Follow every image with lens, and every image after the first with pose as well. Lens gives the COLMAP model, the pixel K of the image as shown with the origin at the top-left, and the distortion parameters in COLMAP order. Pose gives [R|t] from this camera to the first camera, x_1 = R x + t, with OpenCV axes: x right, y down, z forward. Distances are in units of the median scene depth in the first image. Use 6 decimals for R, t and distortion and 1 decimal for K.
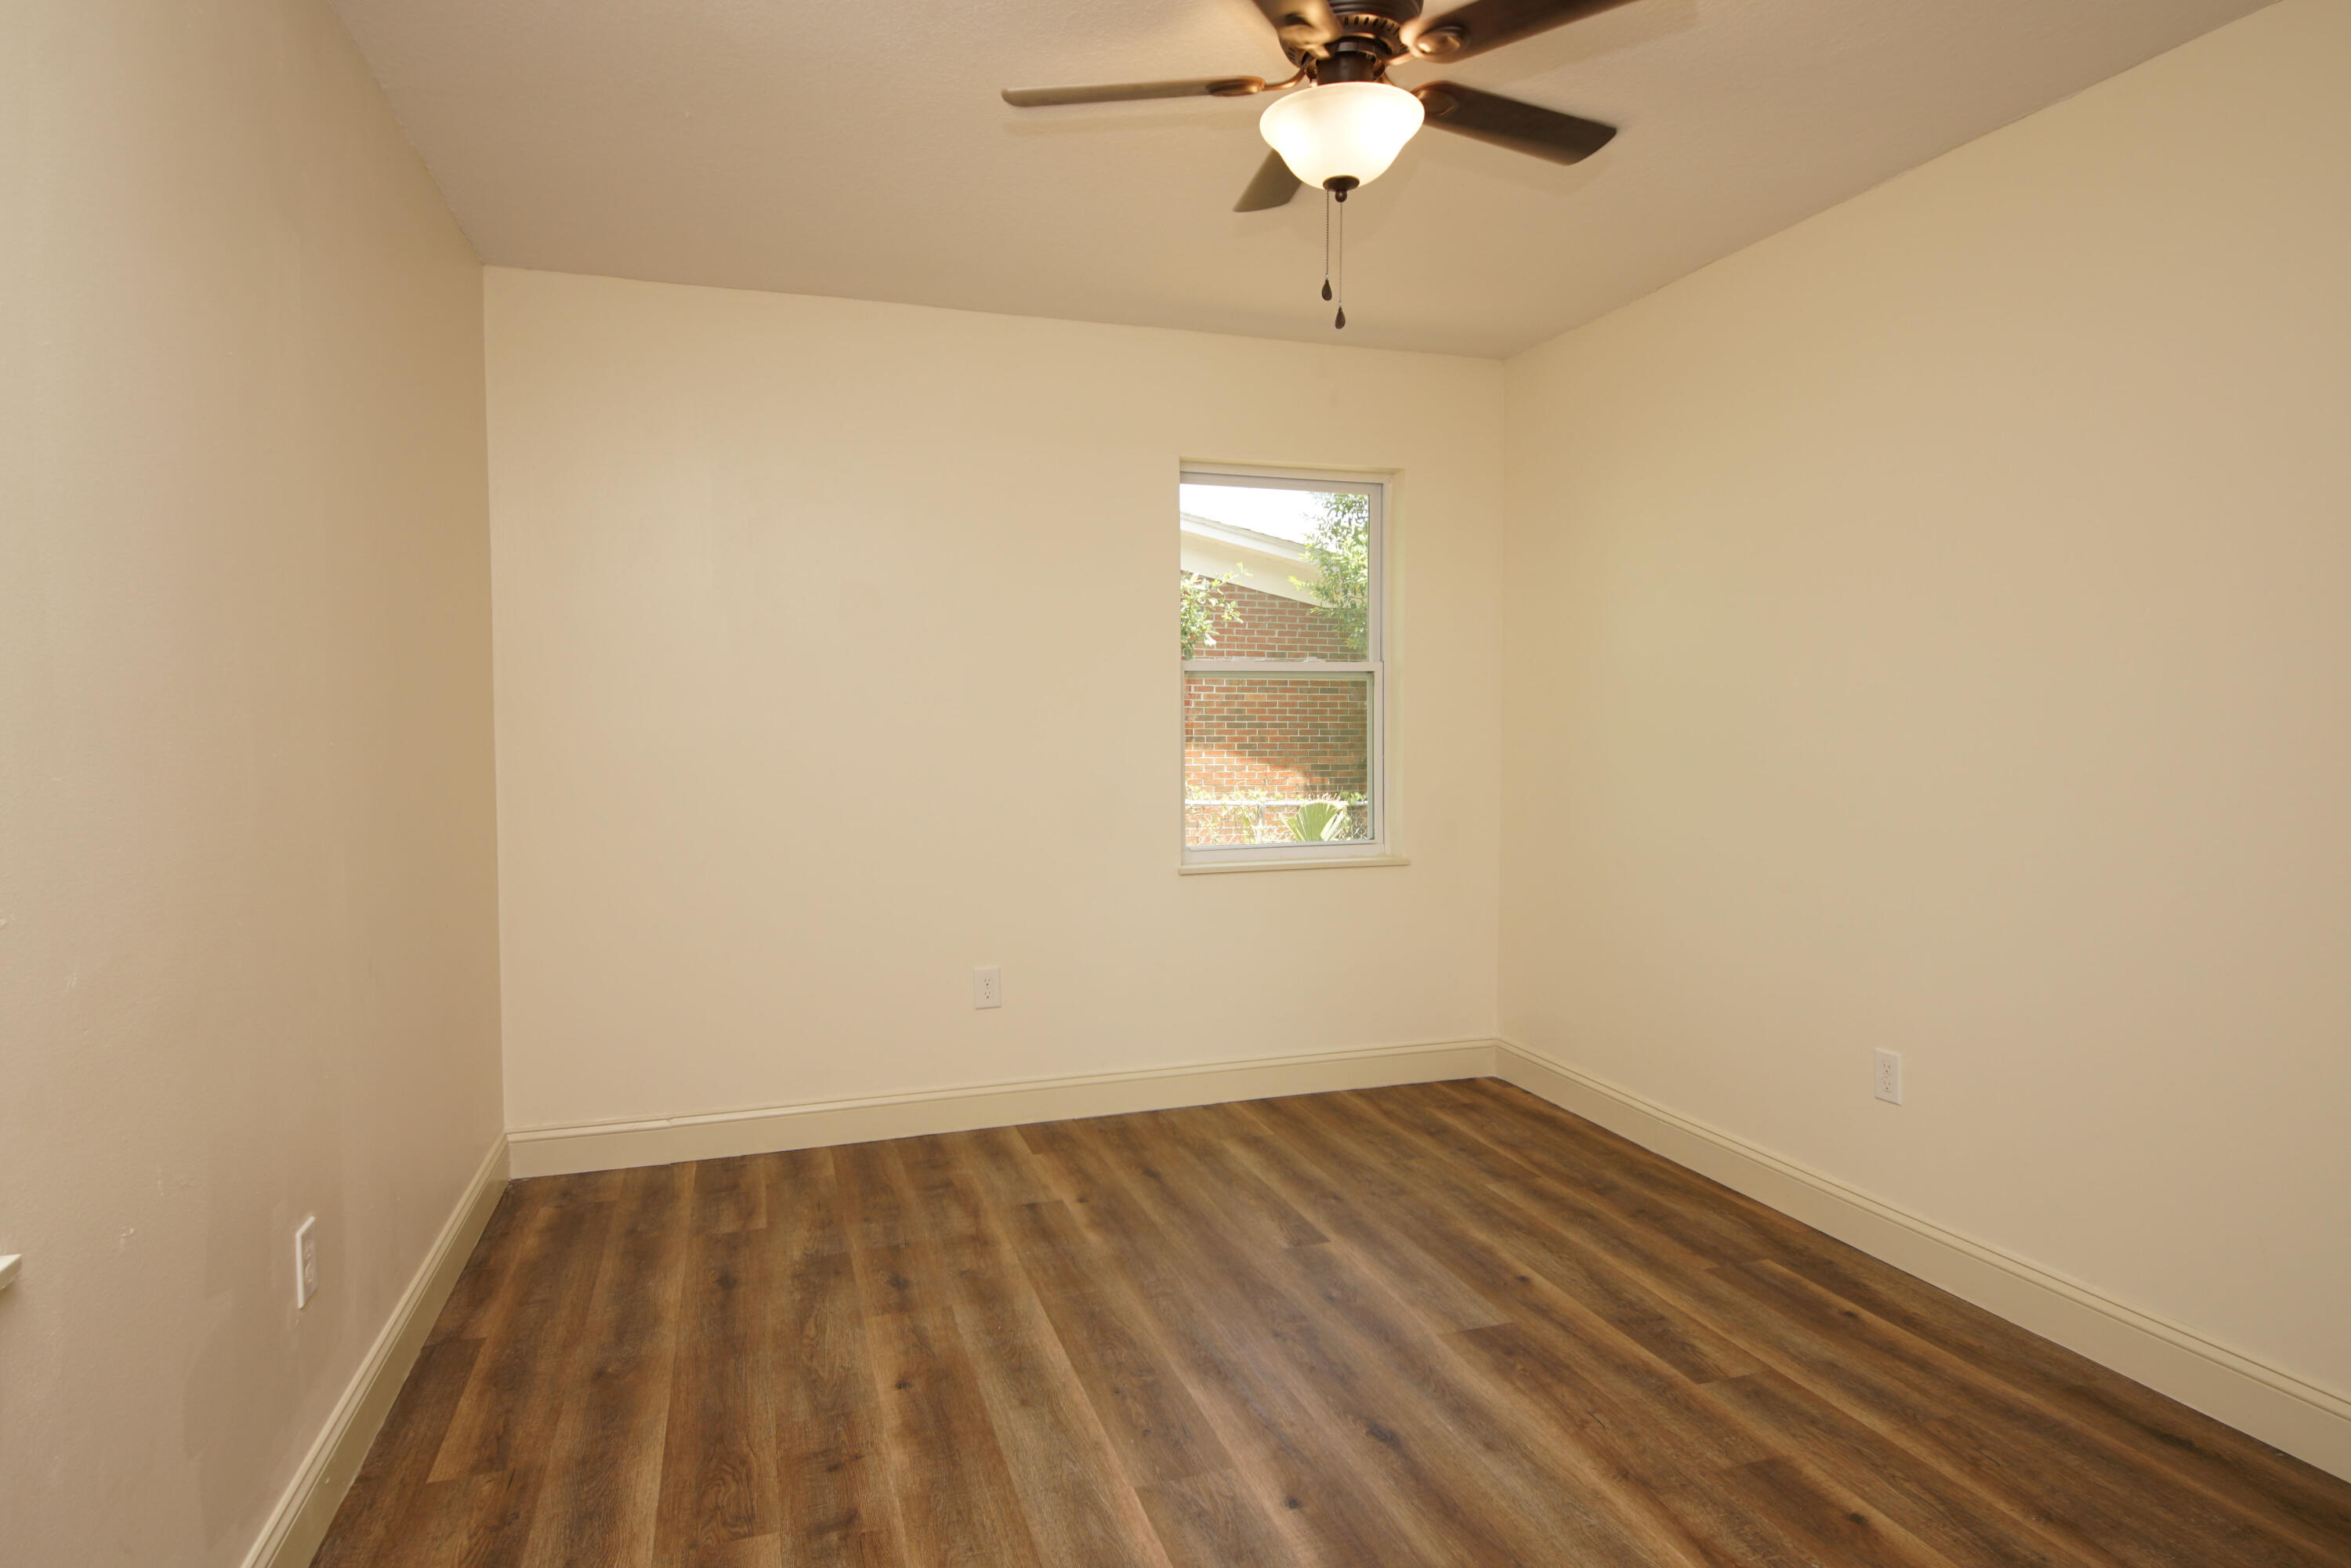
lens RADIAL K [[1257.4, 0, 1153.8], [0, 1257.4, 775.4], [0, 0, 1]] dist [0.037785, -0.041086]
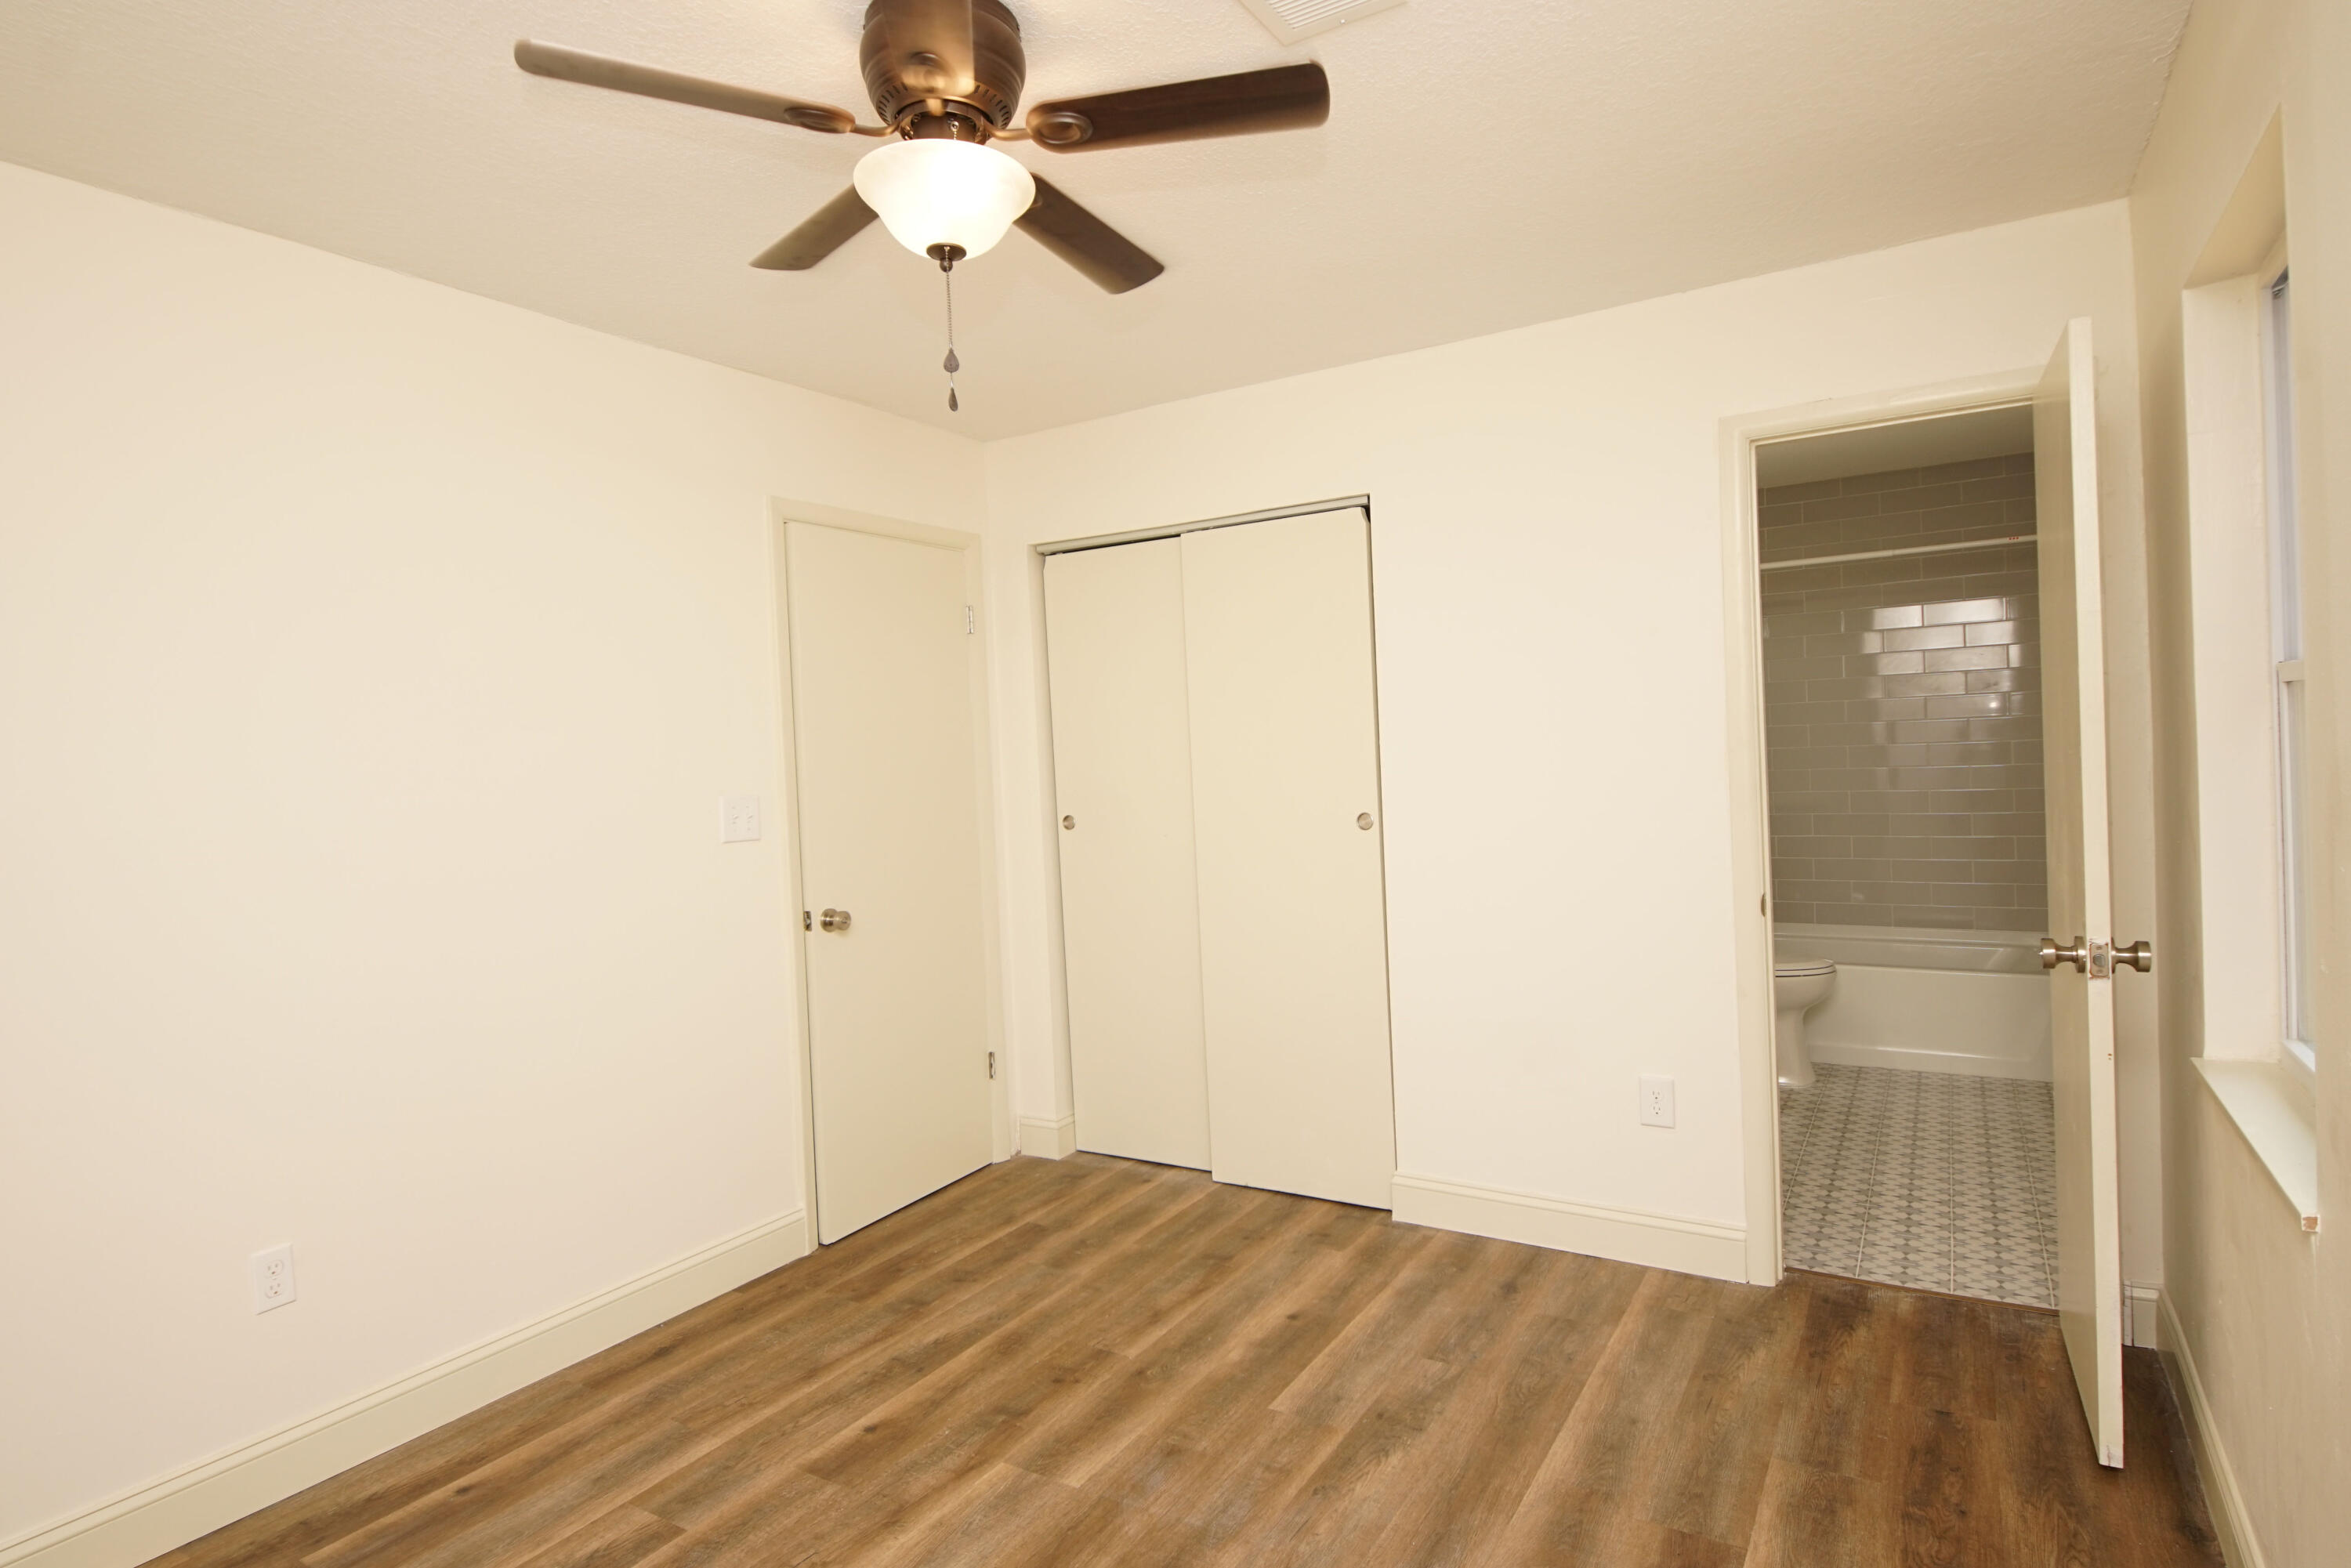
lens RADIAL K [[1257.4, 0, 1153.8], [0, 1257.4, 775.4], [0, 0, 1]] dist [0.037785, -0.041086]
pose [[-0.635512, 0.013274, 0.771977, -0.464317], [0.083432, 0.995178, 0.051571, -0.093444], [-0.767570, 0.097182, -0.633555, 1.090271]]
